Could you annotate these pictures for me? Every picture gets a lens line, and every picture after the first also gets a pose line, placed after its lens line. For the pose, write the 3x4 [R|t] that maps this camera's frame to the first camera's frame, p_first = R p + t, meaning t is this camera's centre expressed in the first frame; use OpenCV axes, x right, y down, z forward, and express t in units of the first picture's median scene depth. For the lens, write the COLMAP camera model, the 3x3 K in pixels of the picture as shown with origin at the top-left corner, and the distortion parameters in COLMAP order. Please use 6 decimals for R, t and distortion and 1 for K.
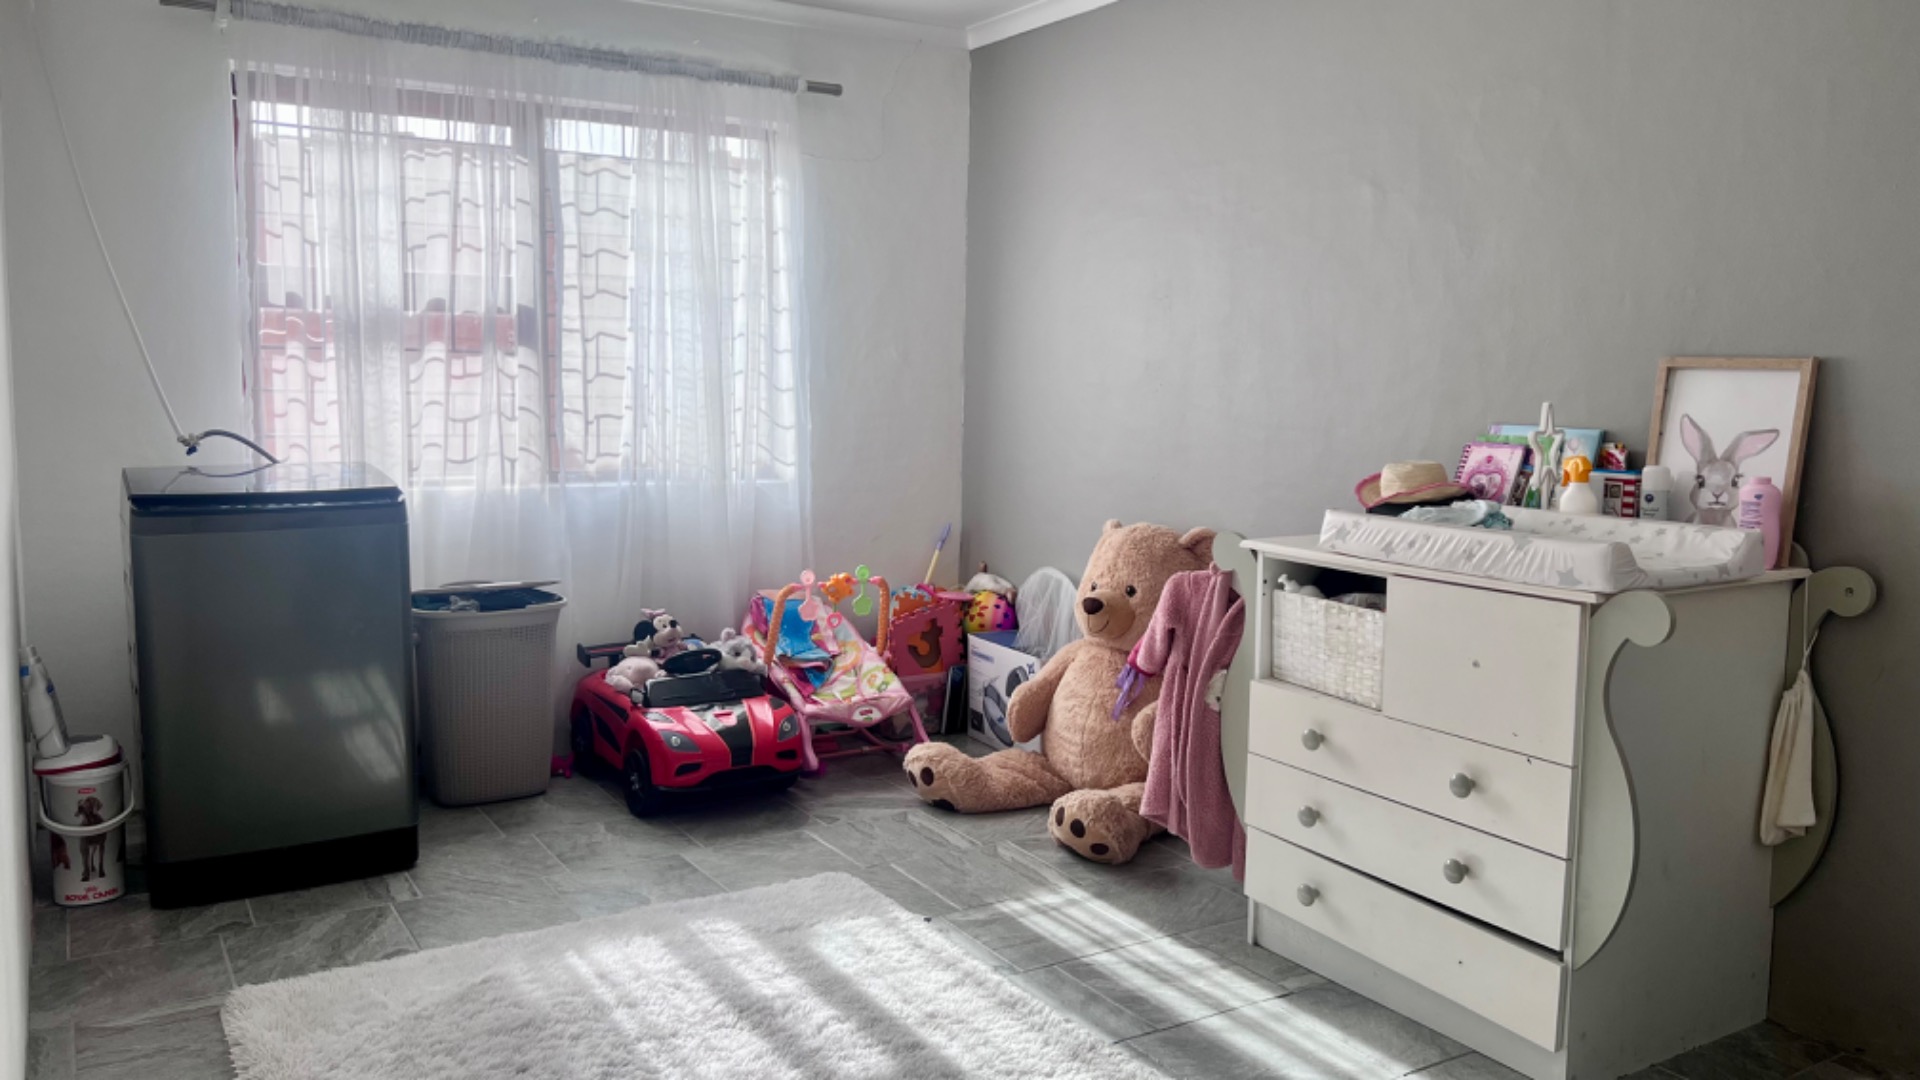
lens RADIAL K [[1455.6, 0, 956.5], [0, 1455.6, 536.4], [0, 0, 1]] dist [0.057967, -0.065736]
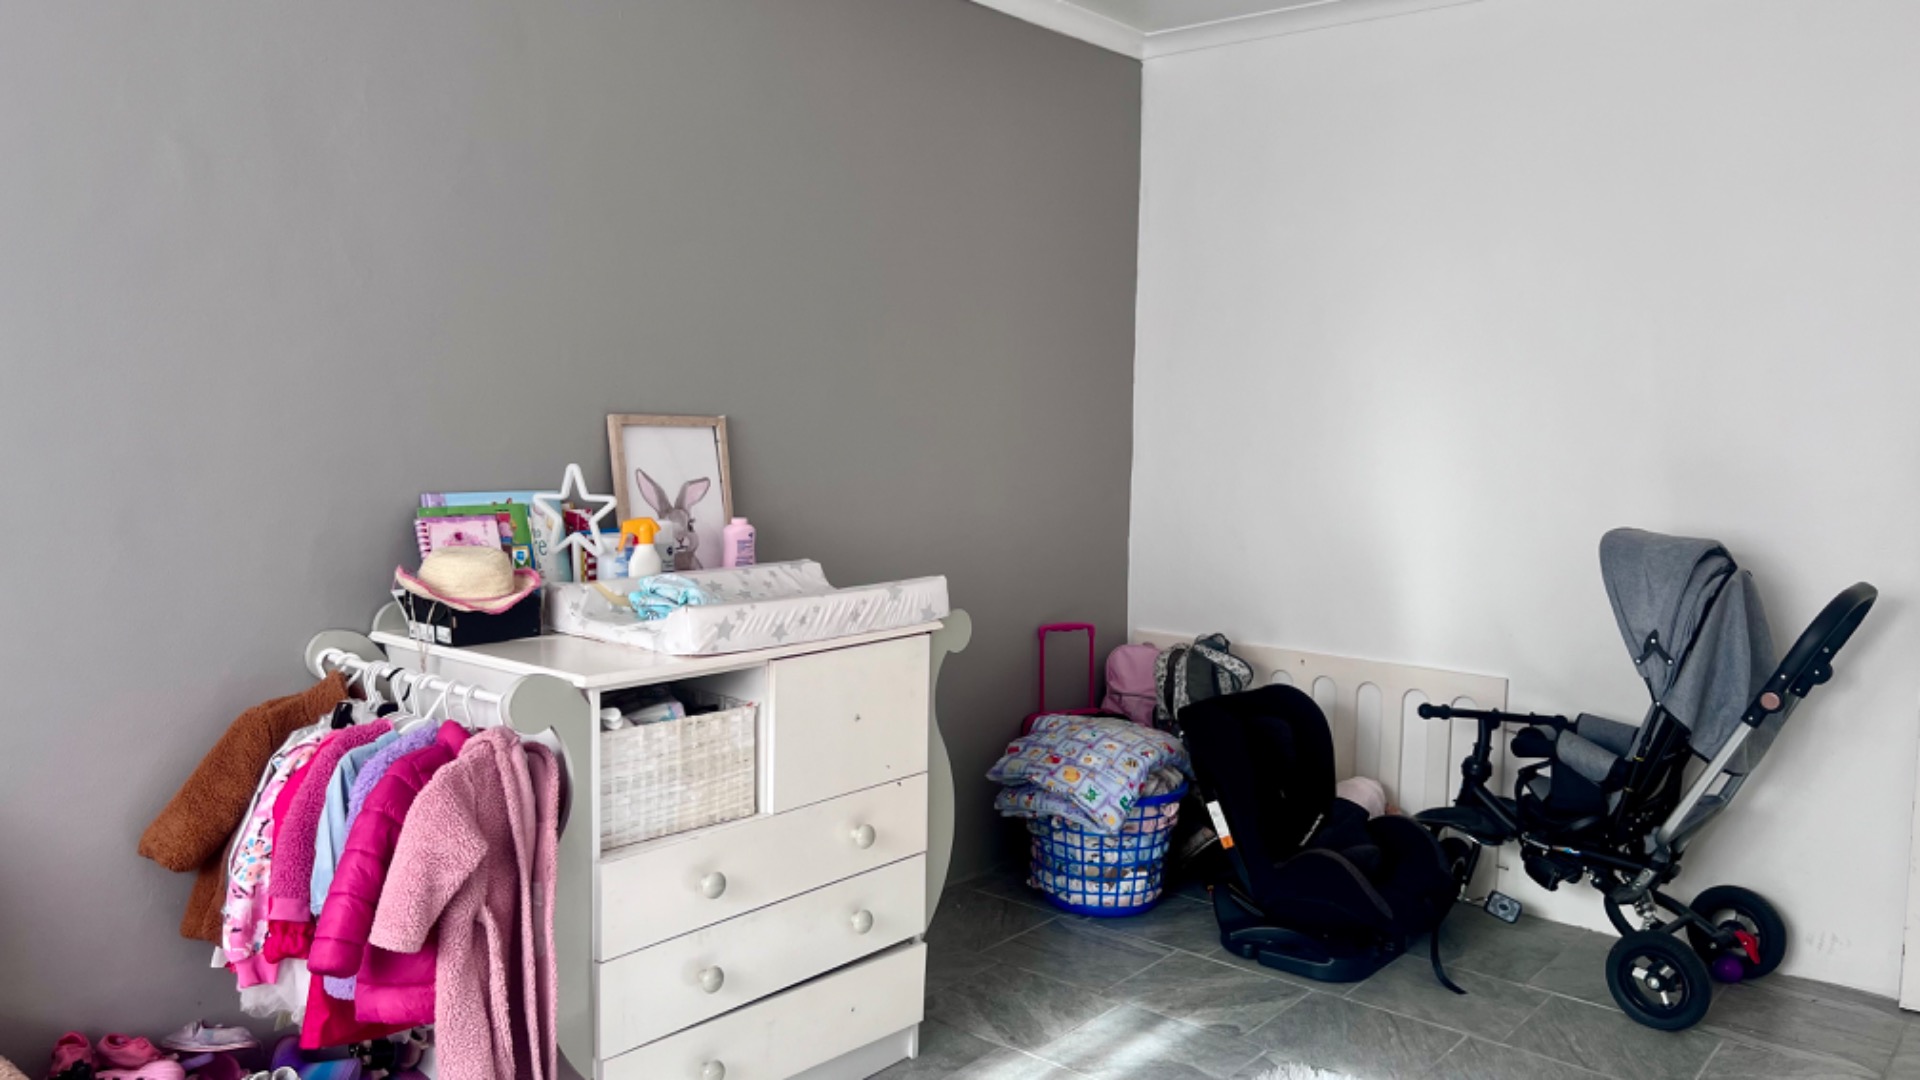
lens RADIAL K [[1456.1, 0, 960.0], [0, 1456.1, 540.0], [0, 0, 1]] dist [0.062698, -0.072410]
pose [[-0.335899, -0.099363, 0.936642, -0.497503], [0.088881, 0.986639, 0.136541, -0.137325], [-0.937695, 0.129114, -0.322580, 1.000392]]
